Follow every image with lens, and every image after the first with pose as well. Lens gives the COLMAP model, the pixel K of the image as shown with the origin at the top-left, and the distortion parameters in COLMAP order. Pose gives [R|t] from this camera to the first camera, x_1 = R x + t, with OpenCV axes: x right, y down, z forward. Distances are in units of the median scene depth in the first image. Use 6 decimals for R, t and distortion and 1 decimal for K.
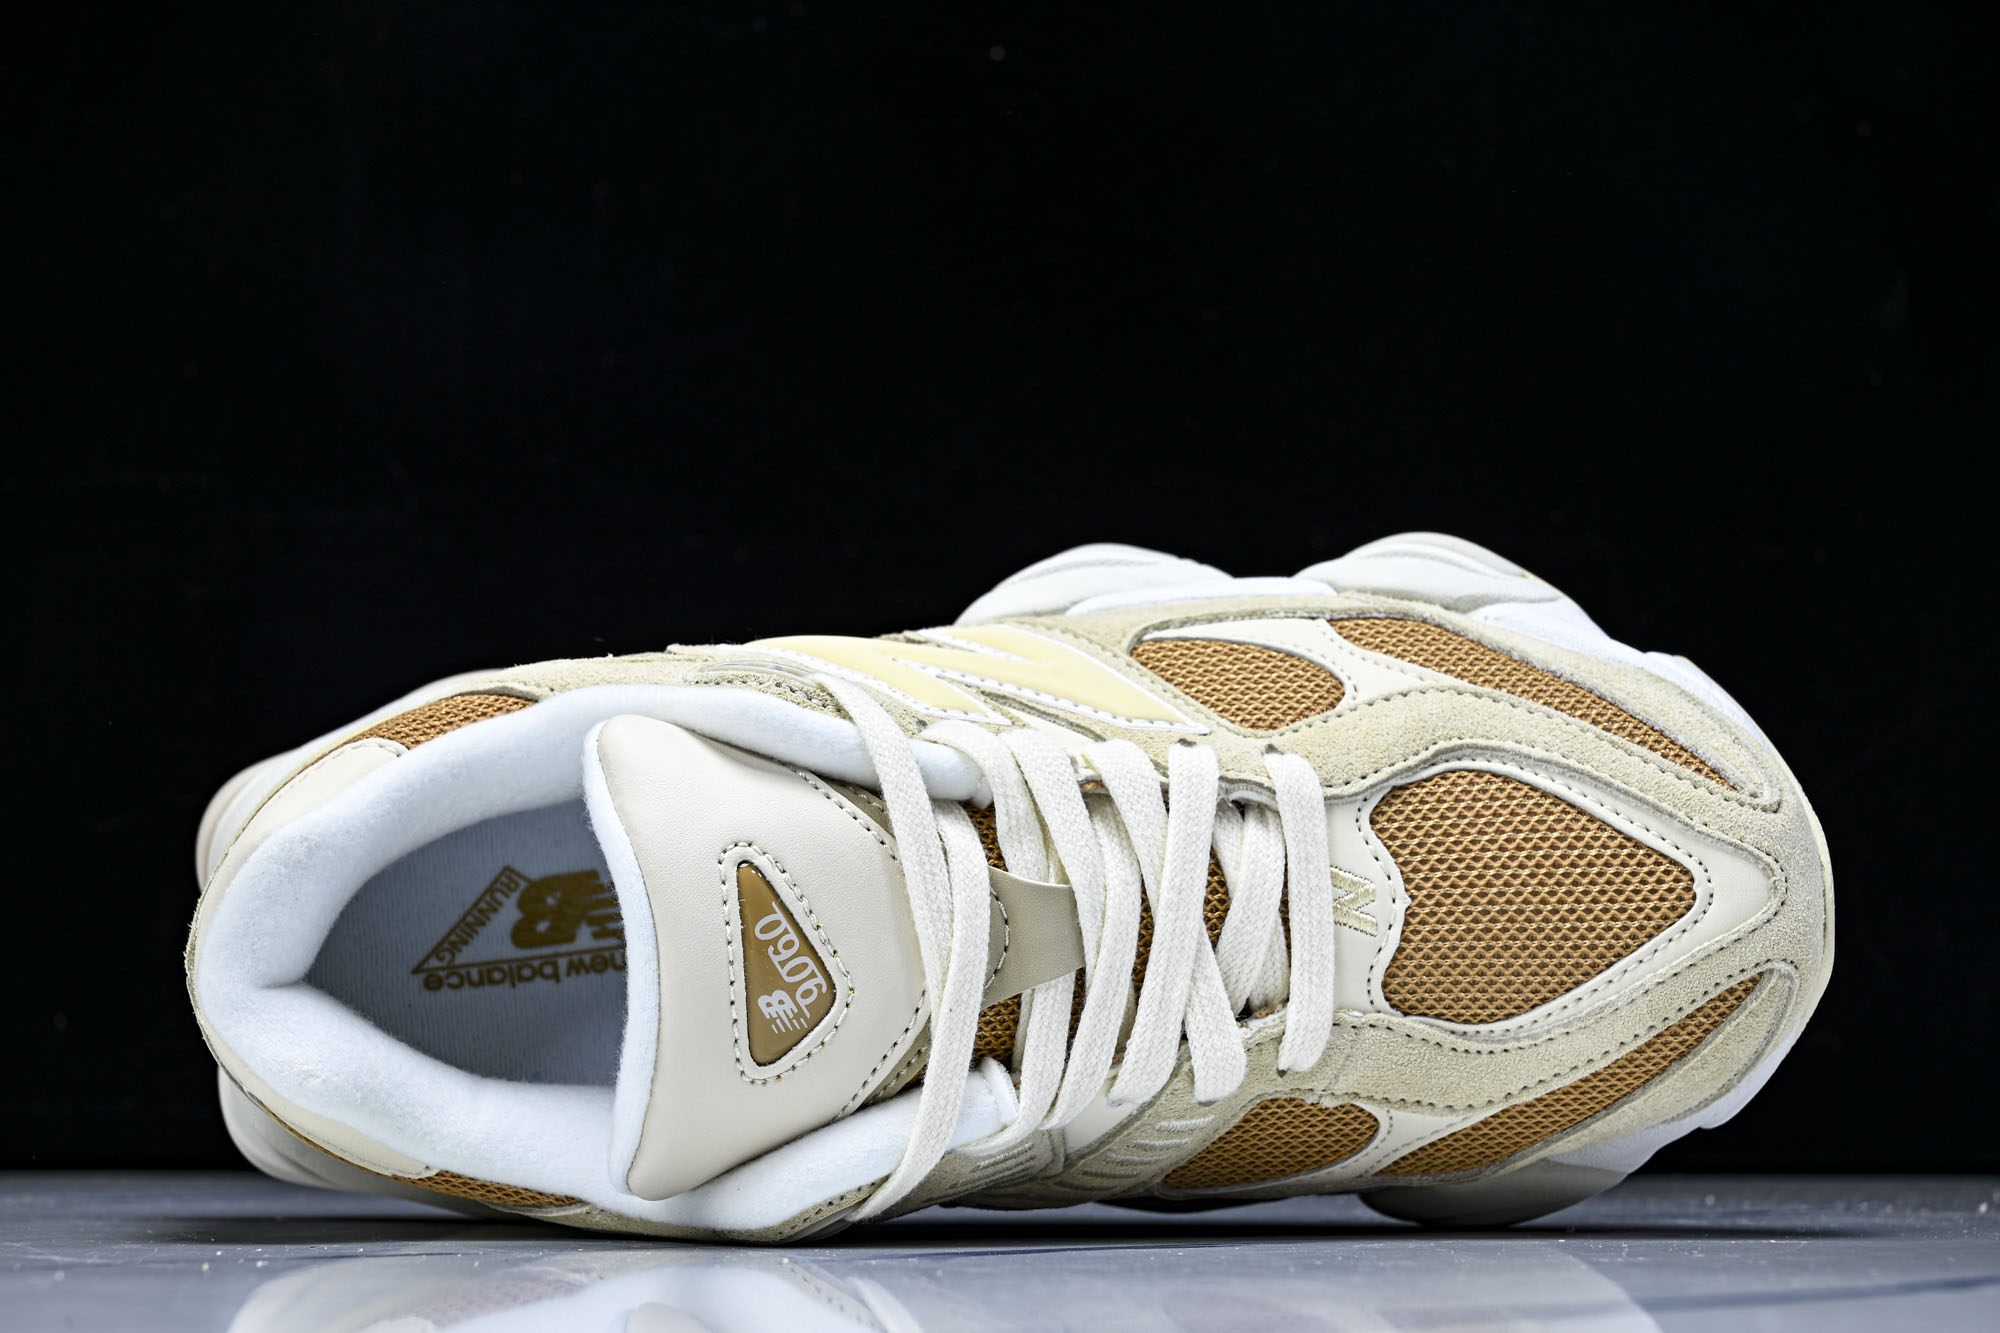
lens RADIAL K [[3517.7, 0, 1010.5], [0, 3517.7, 657.3], [0, 0, 1]] dist [-0.010864, 0.000000]
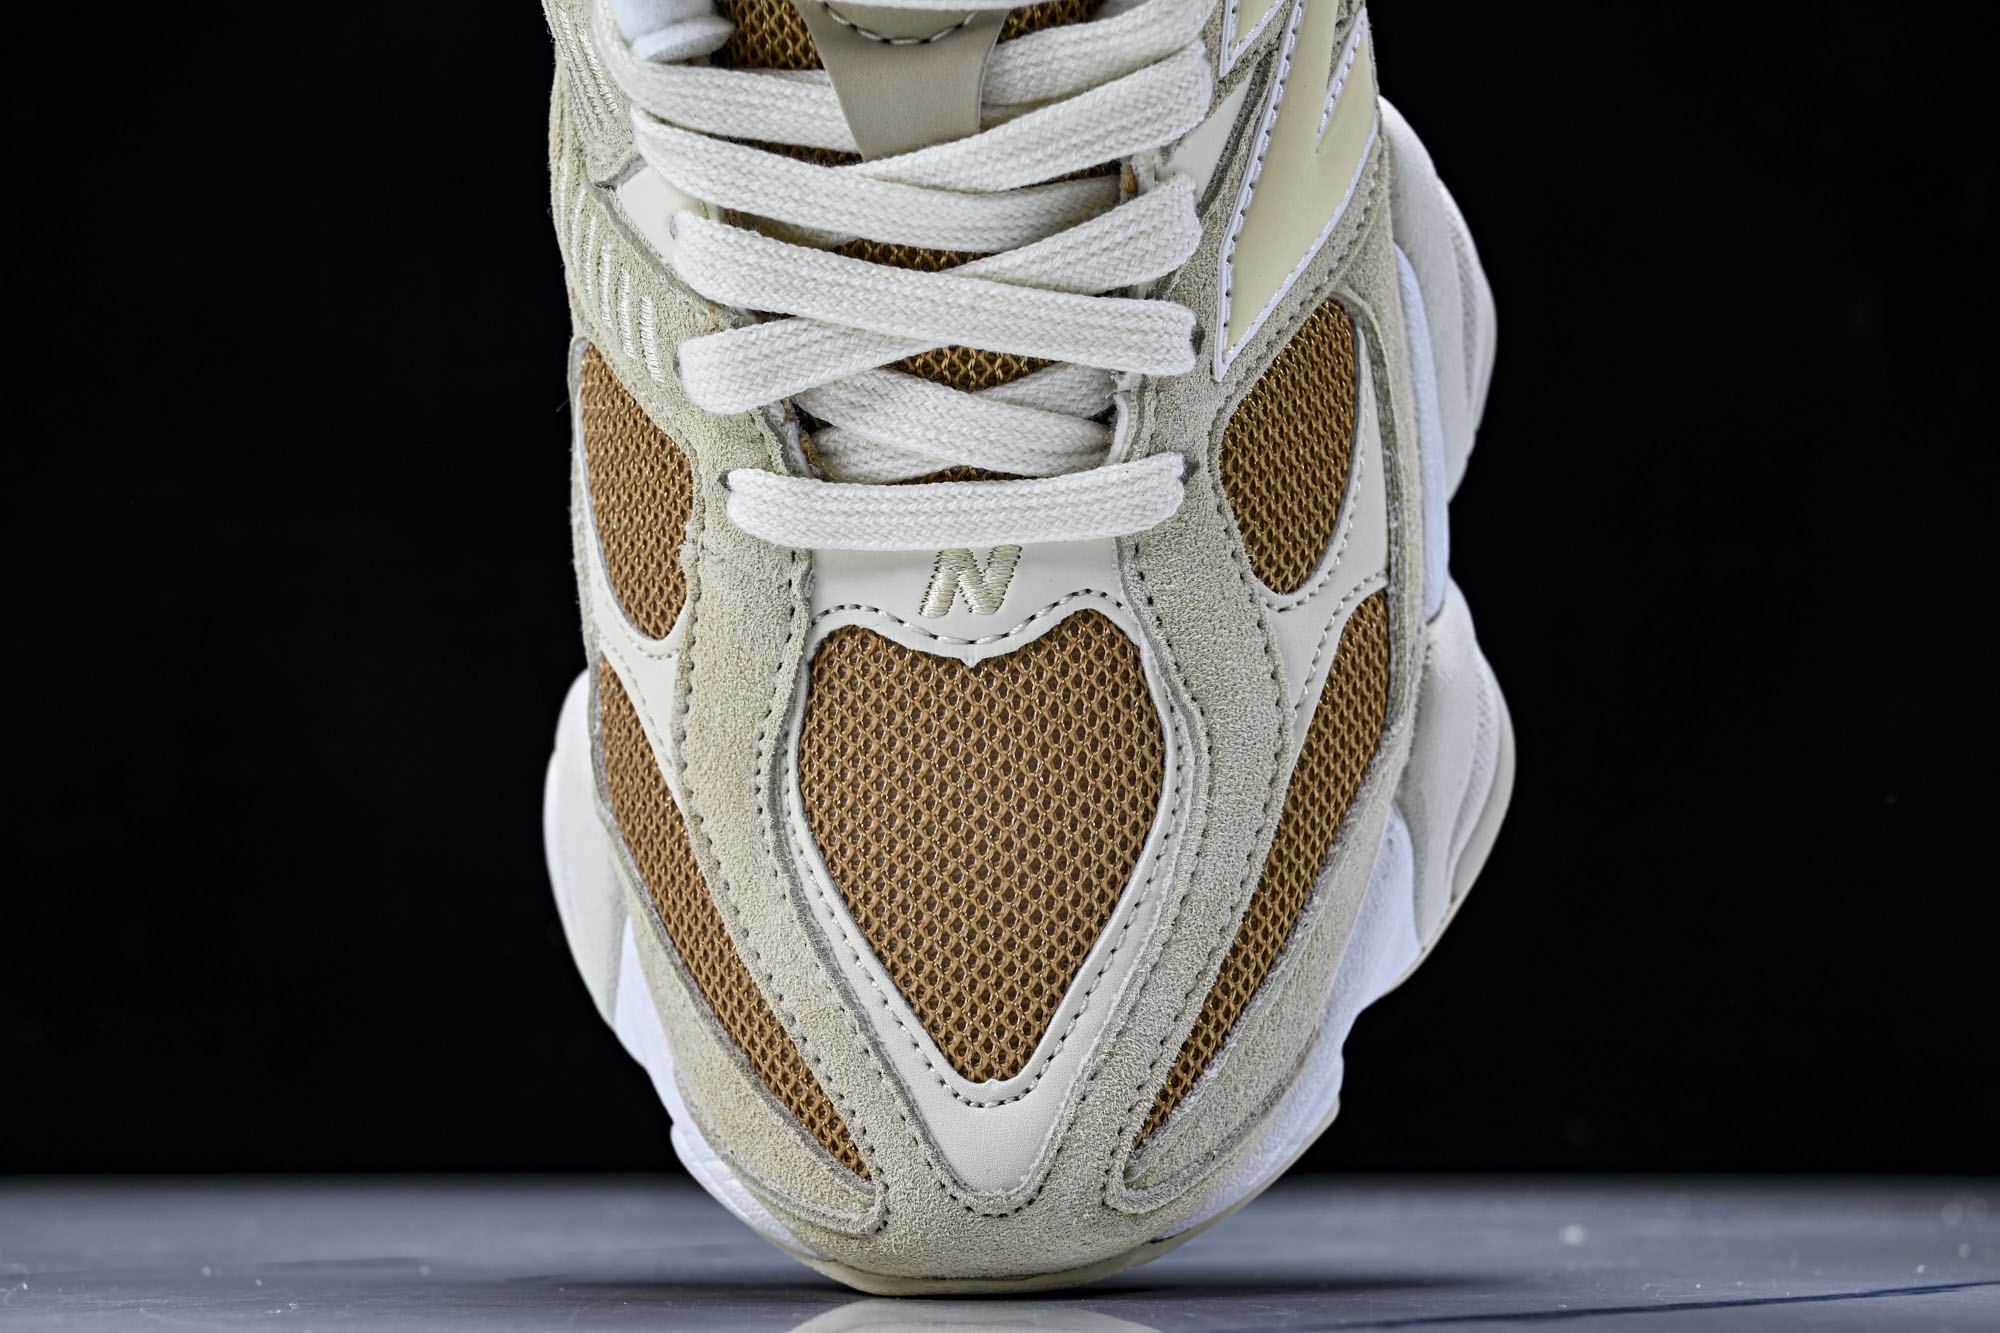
lens RADIAL K [[3517.7, 0, 993.5], [0, 3517.7, 683.5], [0, 0, 1]] dist [-0.010864, 0.000000]
pose [[0.003066, 0.999027, -0.044004, 0.147044], [-0.993086, 0.008206, 0.117100, -0.015874], [0.117348, 0.043341, 0.992145, 0.314450]]
